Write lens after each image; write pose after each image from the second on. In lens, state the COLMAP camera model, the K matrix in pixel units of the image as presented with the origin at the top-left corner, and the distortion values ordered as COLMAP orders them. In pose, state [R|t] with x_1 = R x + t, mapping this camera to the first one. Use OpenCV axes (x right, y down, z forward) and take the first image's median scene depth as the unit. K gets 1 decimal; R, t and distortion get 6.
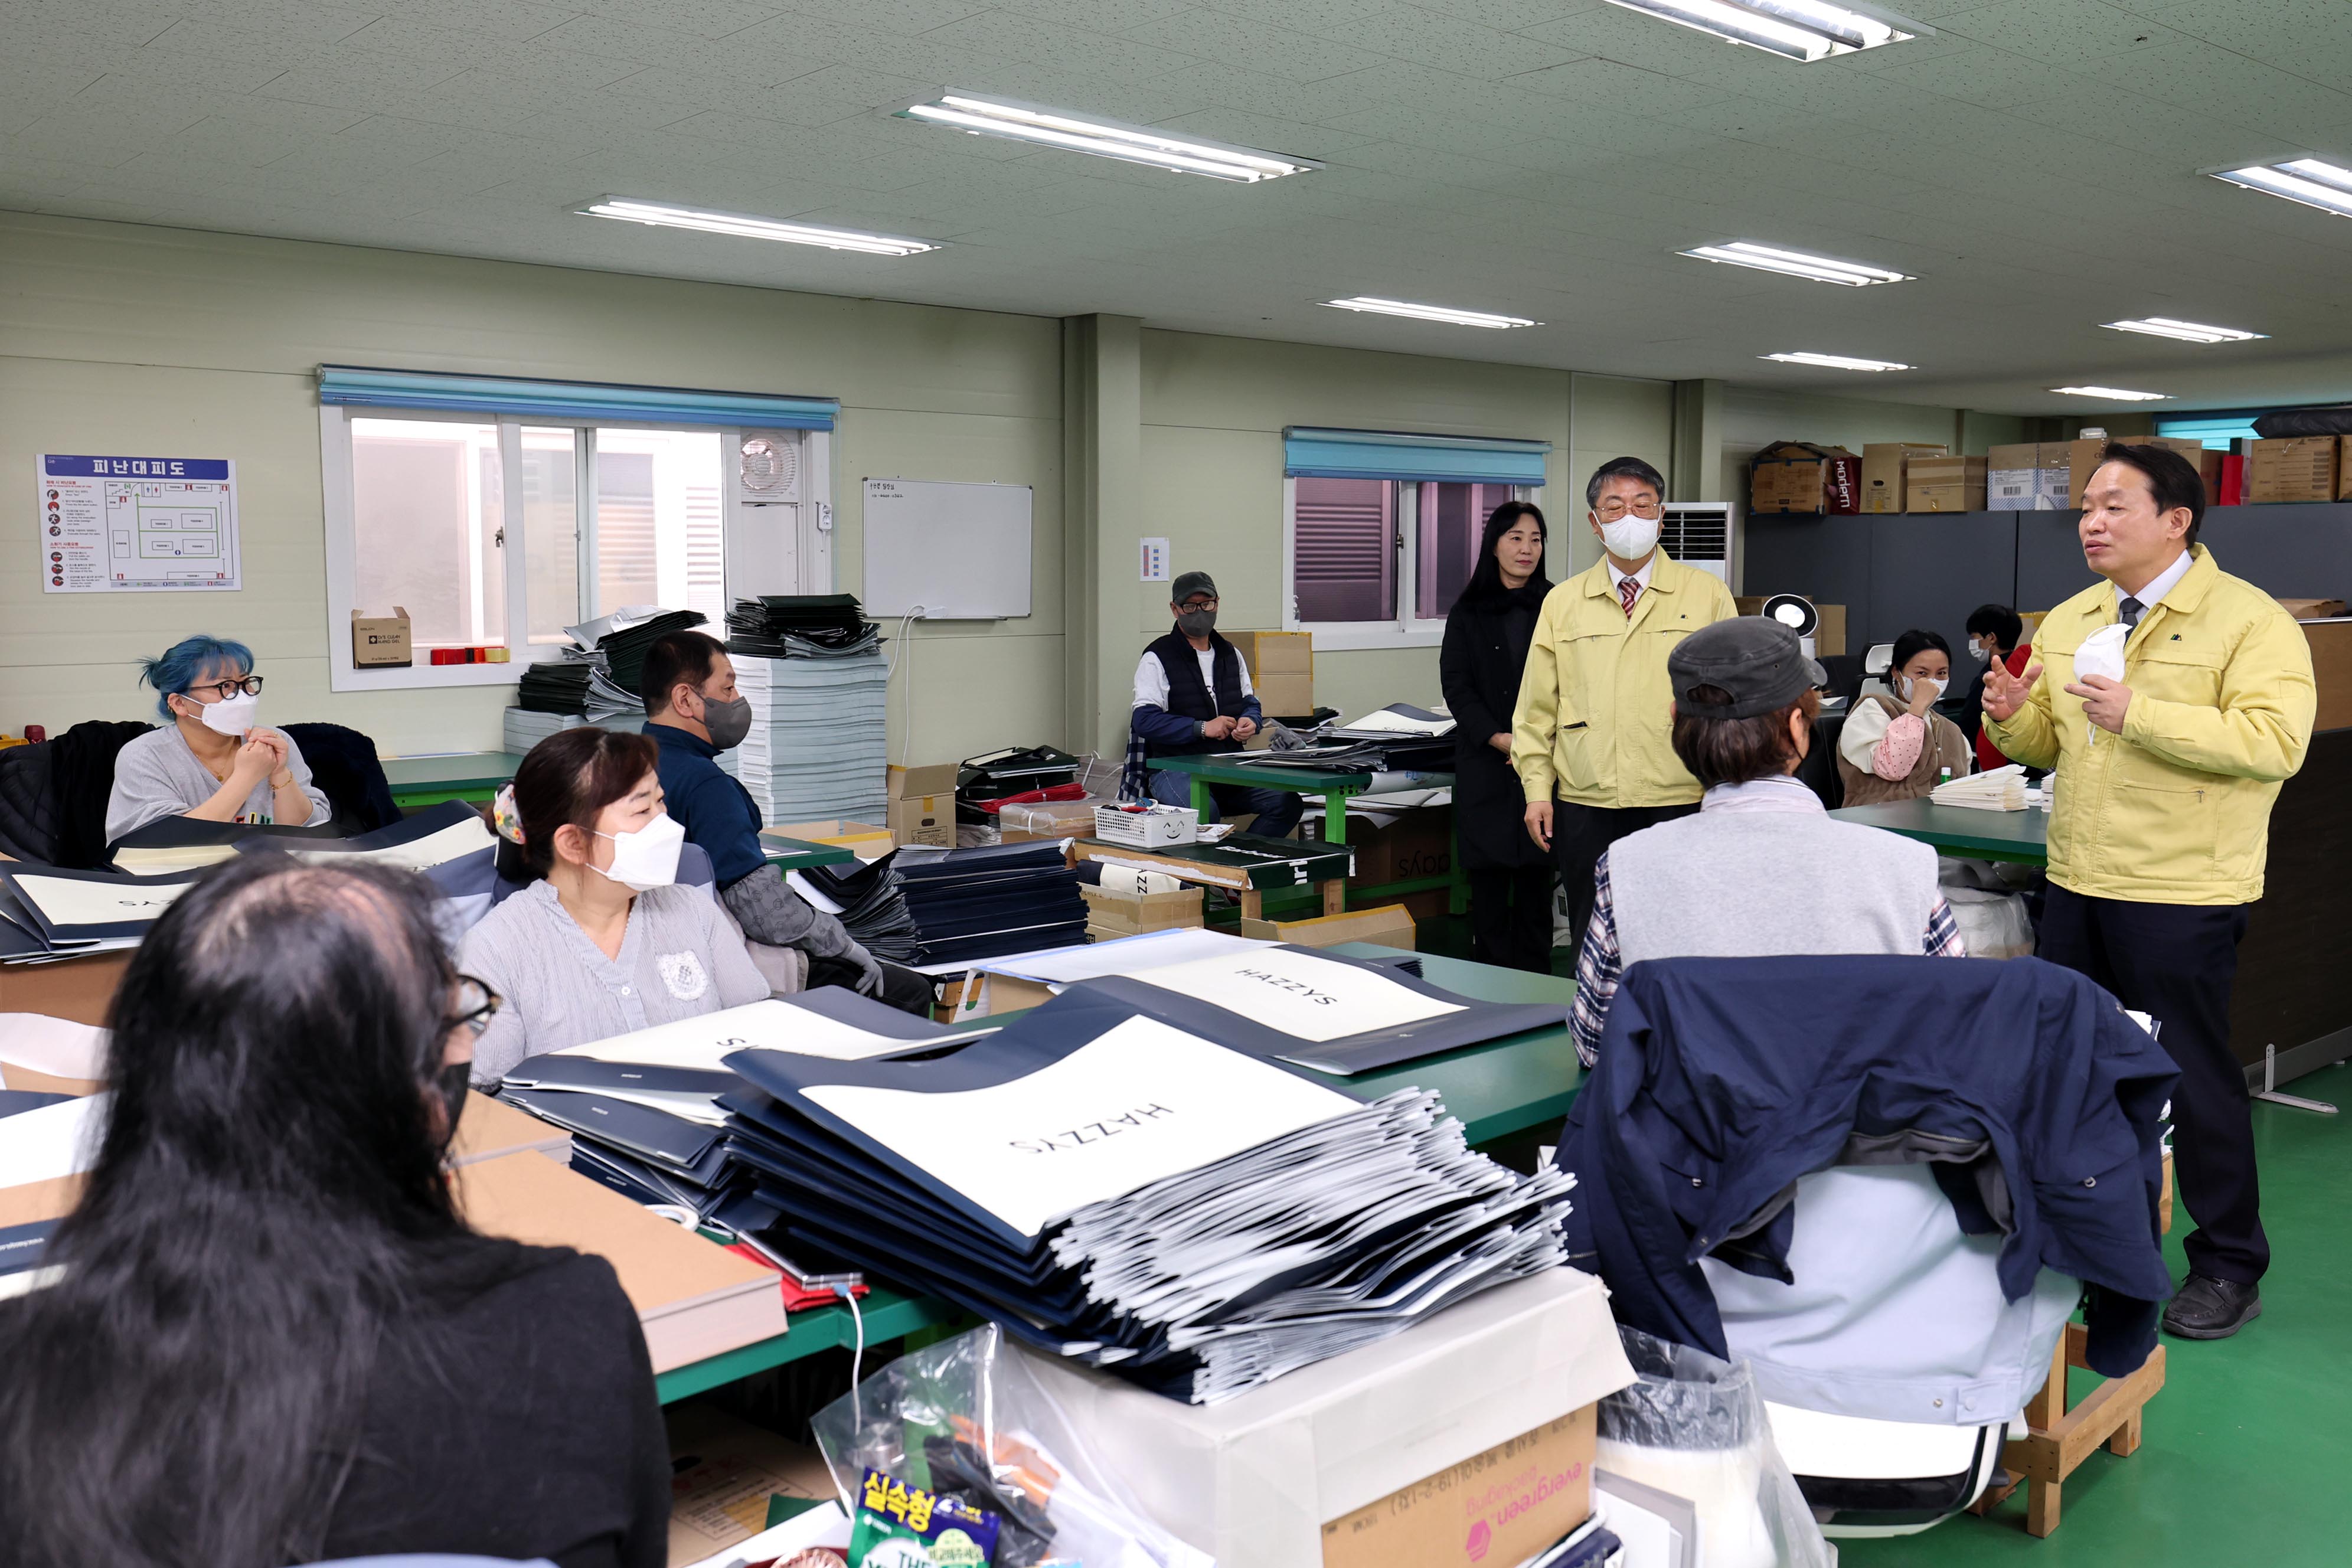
lens RADIAL K [[1954.7, 0, 1249.2], [0, 1954.7, 725.4], [0, 0, 1]] dist [-0.017896, 0.060883]
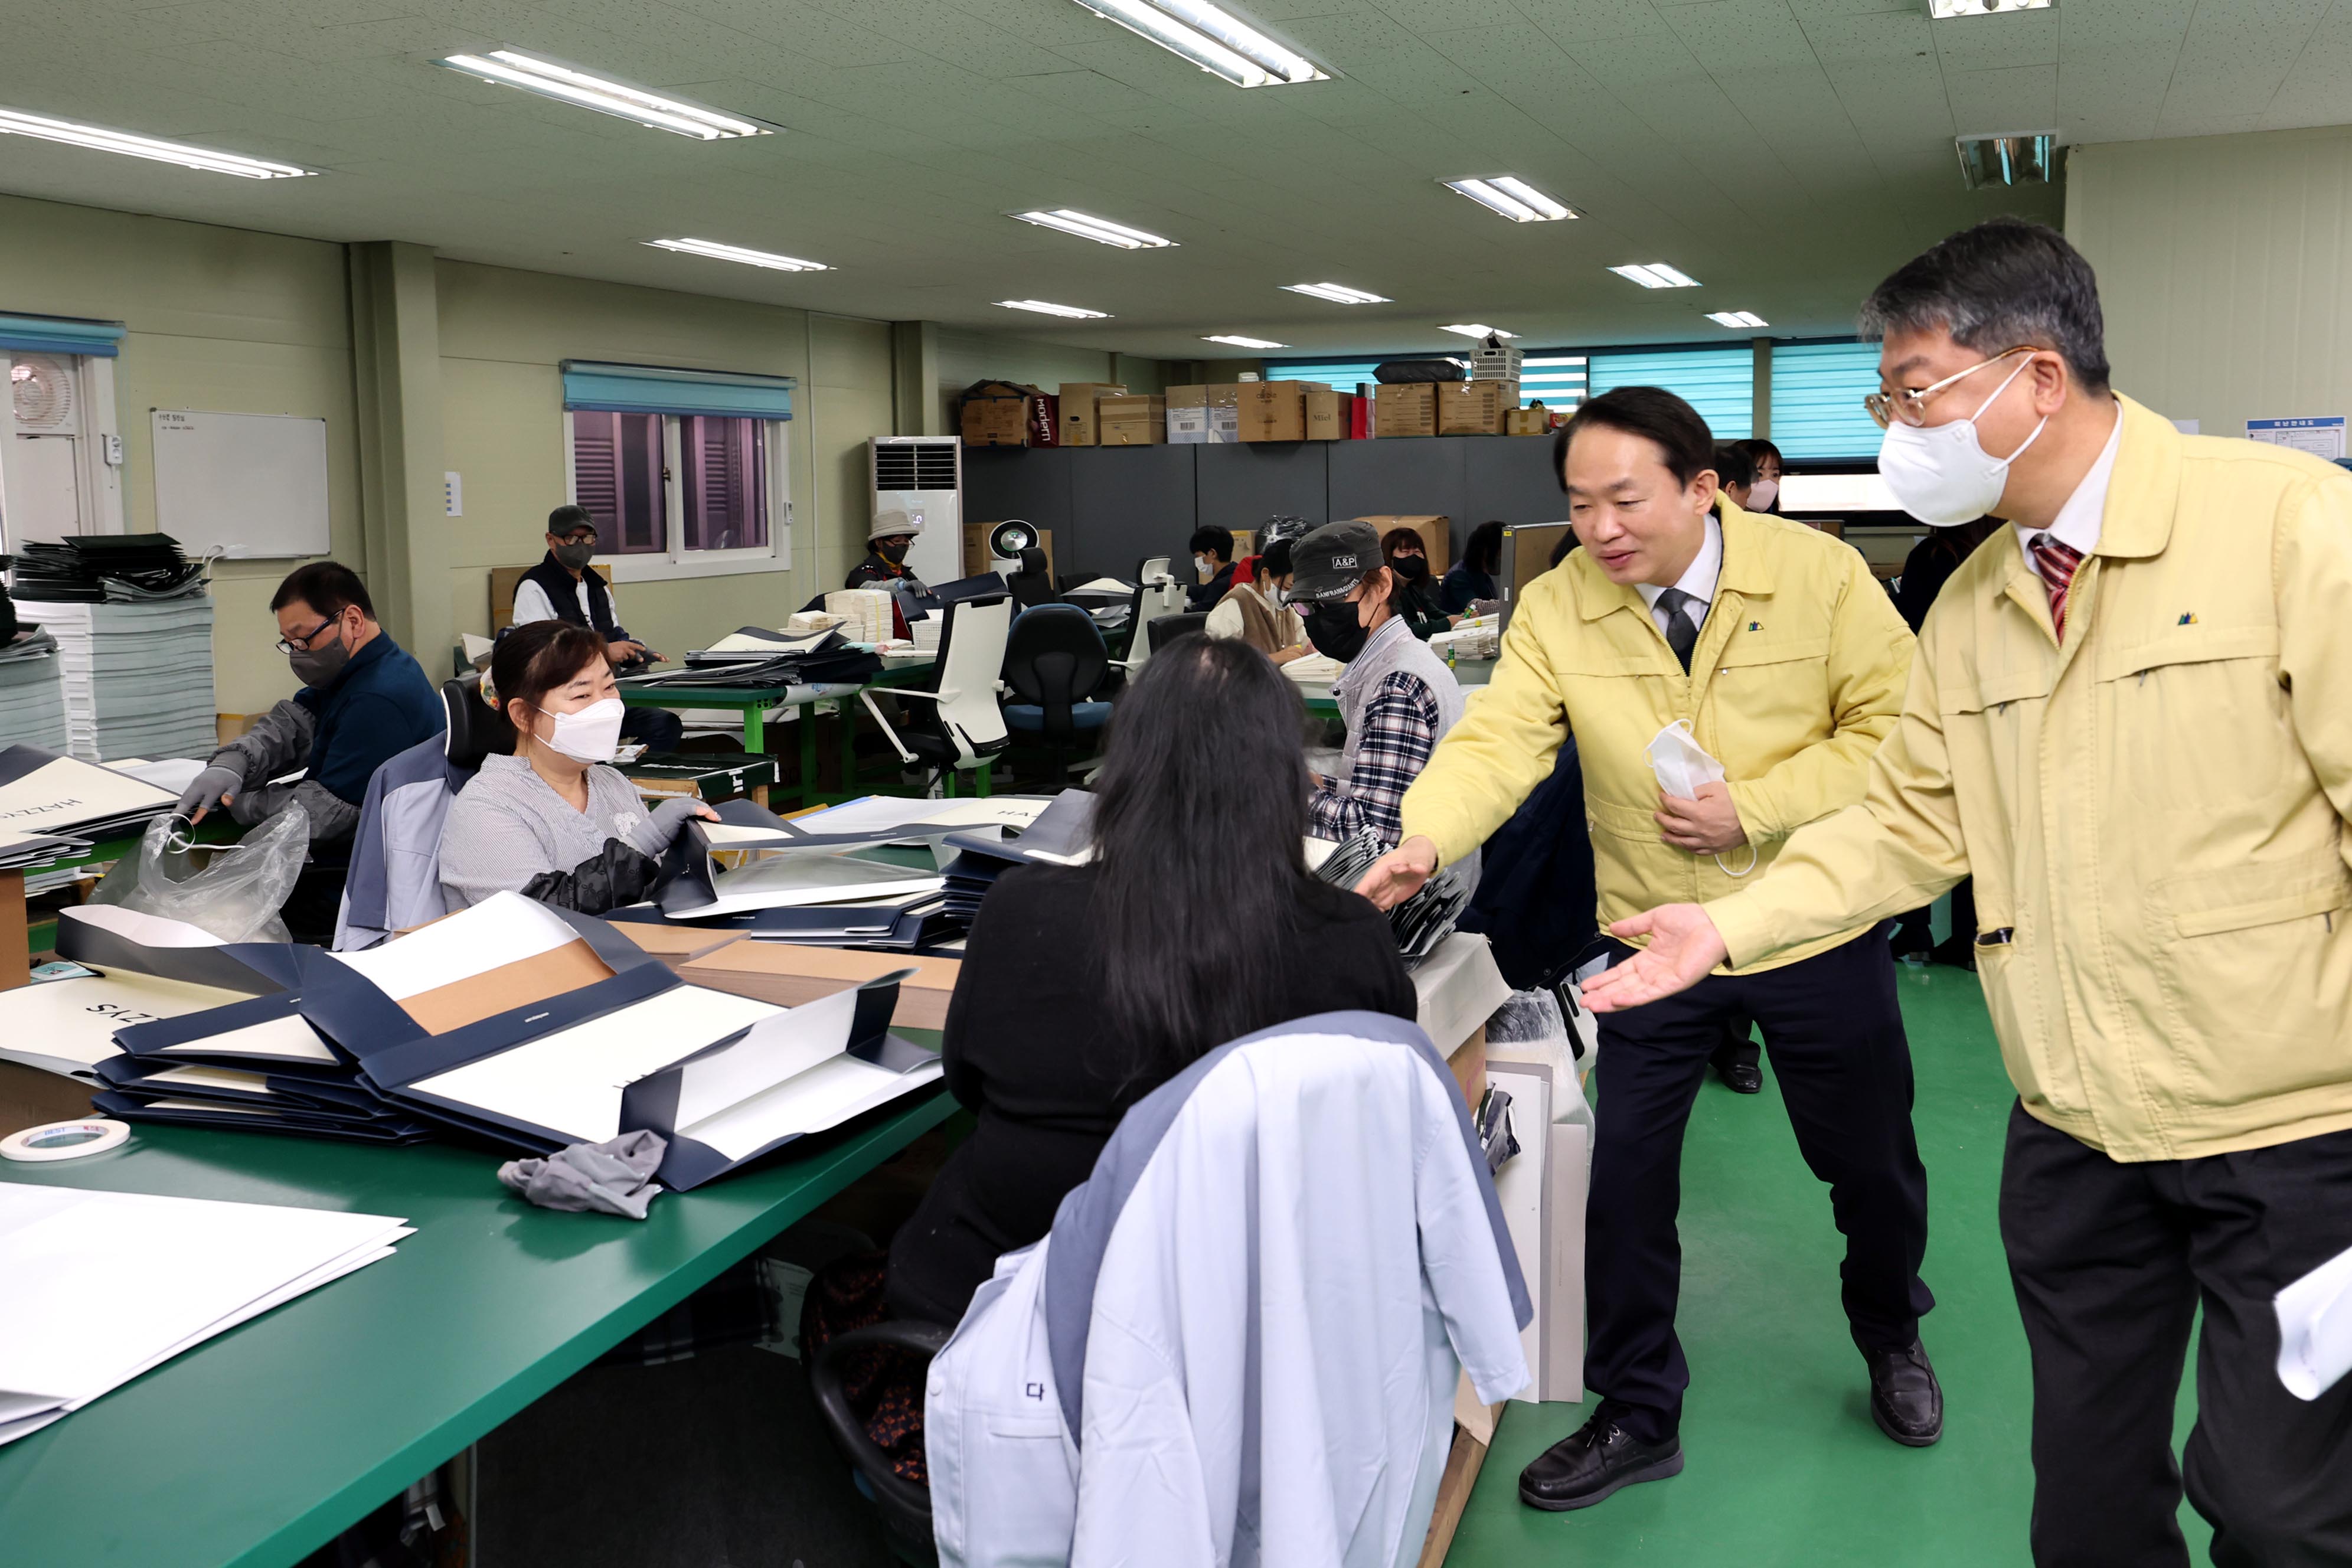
lens RADIAL K [[1954.7, 0, 1249.2], [0, 1954.7, 725.4], [0, 0, 1]] dist [-0.017896, 0.060883]
pose [[0.894733, -0.063786, 0.442023, -0.143925], [0.048830, 0.997786, 0.045144, 0.007187], [-0.443924, -0.018807, 0.895867, -0.067635]]
